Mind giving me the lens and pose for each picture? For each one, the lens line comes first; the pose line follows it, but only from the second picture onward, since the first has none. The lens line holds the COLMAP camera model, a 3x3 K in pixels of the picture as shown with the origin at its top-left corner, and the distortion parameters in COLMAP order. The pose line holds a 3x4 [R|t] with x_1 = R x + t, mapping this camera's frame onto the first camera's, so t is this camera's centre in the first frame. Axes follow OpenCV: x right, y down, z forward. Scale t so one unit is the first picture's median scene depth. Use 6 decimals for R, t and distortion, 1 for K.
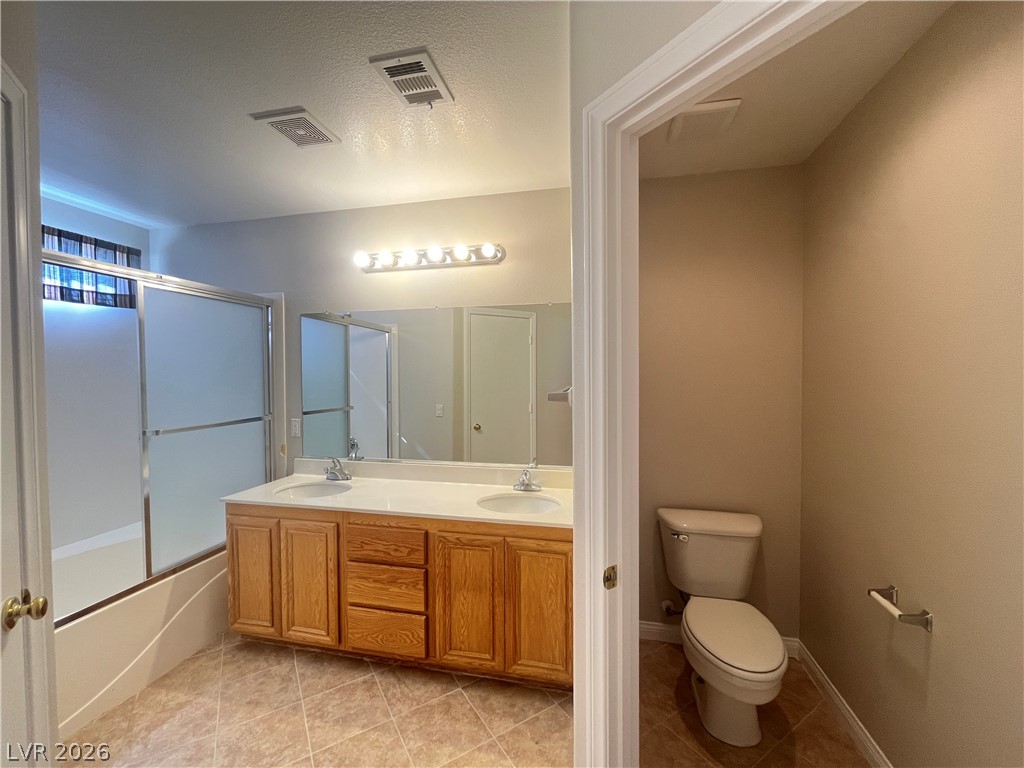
lens RADIAL K [[419.3, 0, 507.8], [0, 419.3, 389.8], [0, 0, 1]] dist [-0.001646, -0.000578]
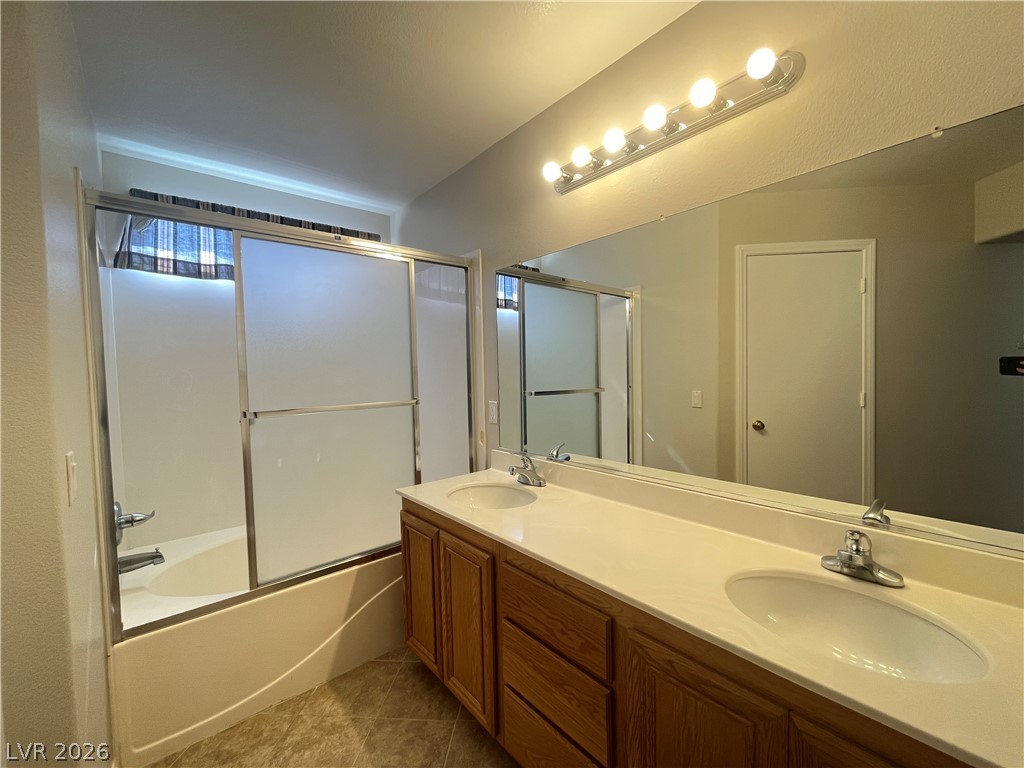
lens RADIAL K [[419.3, 0, 510.3], [0, 419.3, 385.8], [0, 0, 1]] dist [-0.001646, -0.000578]
pose [[0.803278, 0.007813, -0.595553, 0.011944], [0.000997, 0.999895, 0.014463, 0.035596], [0.595603, -0.012212, 0.803186, 0.468316]]
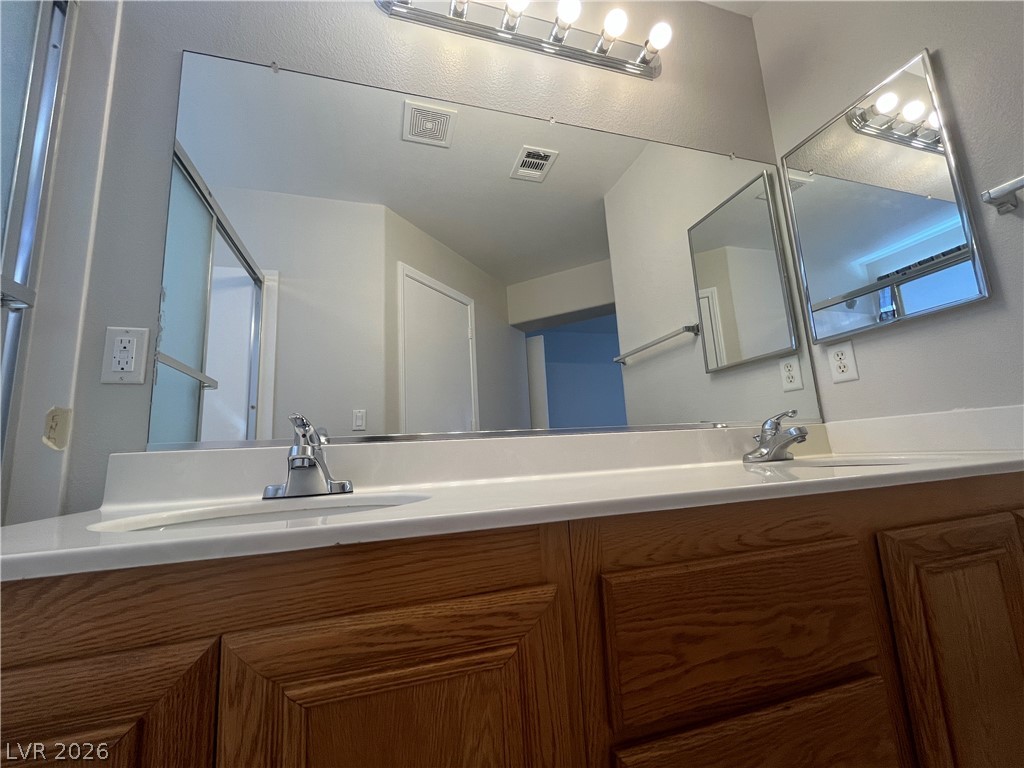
lens RADIAL K [[419.3, 0, 516.1], [0, 419.3, 381.8], [0, 0, 1]] dist [-0.001646, -0.000578]
pose [[0.864699, 0.041899, 0.500541, -0.530813], [0.062996, 0.979600, -0.190828, 0.244543], [-0.498325, 0.196540, 0.844419, 0.770163]]
